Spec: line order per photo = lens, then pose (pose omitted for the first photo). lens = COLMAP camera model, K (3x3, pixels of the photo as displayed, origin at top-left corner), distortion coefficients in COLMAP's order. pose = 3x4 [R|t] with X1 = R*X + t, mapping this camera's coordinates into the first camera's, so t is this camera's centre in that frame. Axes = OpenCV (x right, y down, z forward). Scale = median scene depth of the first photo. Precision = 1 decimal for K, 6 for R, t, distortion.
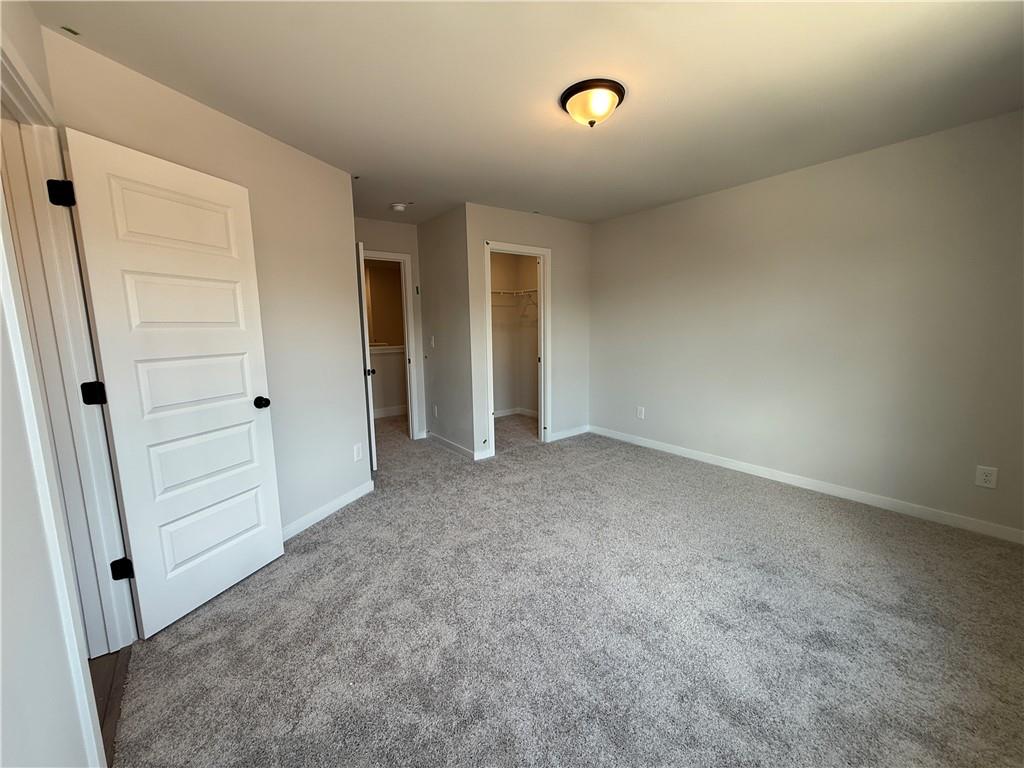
lens RADIAL K [[409.2, 0, 511.8], [0, 409.2, 384.3], [0, 0, 1]] dist [-0.001502, 0.001030]
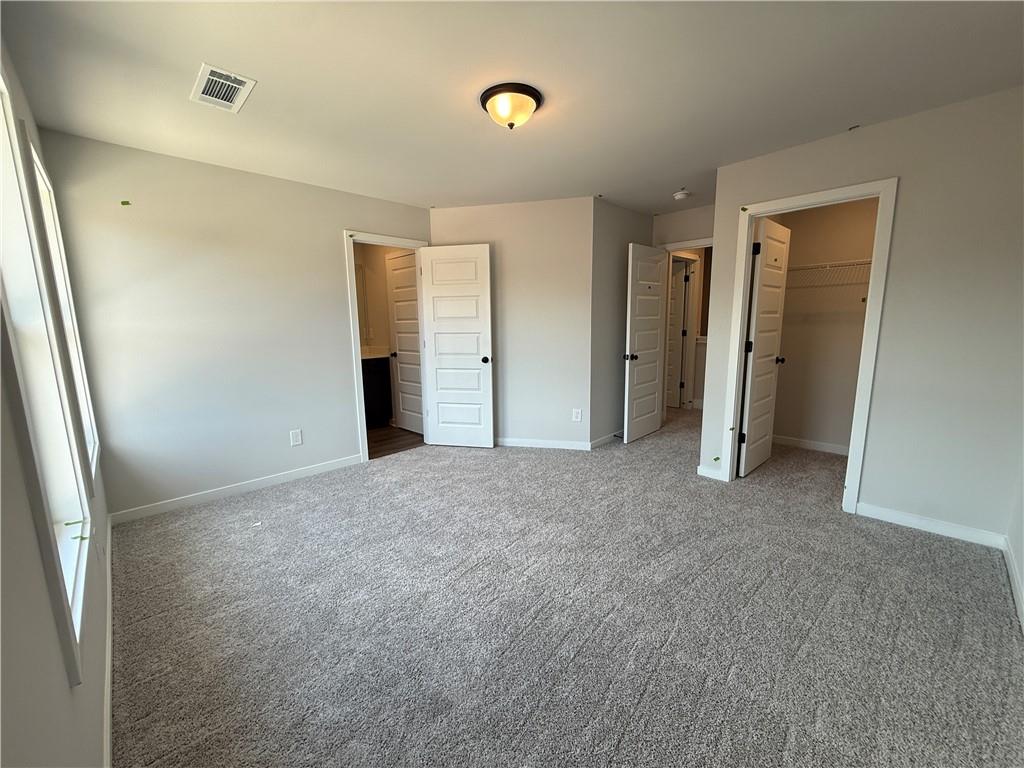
lens RADIAL K [[409.2, 0, 511.8], [0, 409.2, 384.3], [0, 0, 1]] dist [-0.001502, 0.001030]
pose [[0.116077, 0.172815, -0.978090, 0.747088], [-0.124513, 0.979511, 0.158289, -0.095280], [0.985405, 0.103412, 0.135217, 0.530114]]
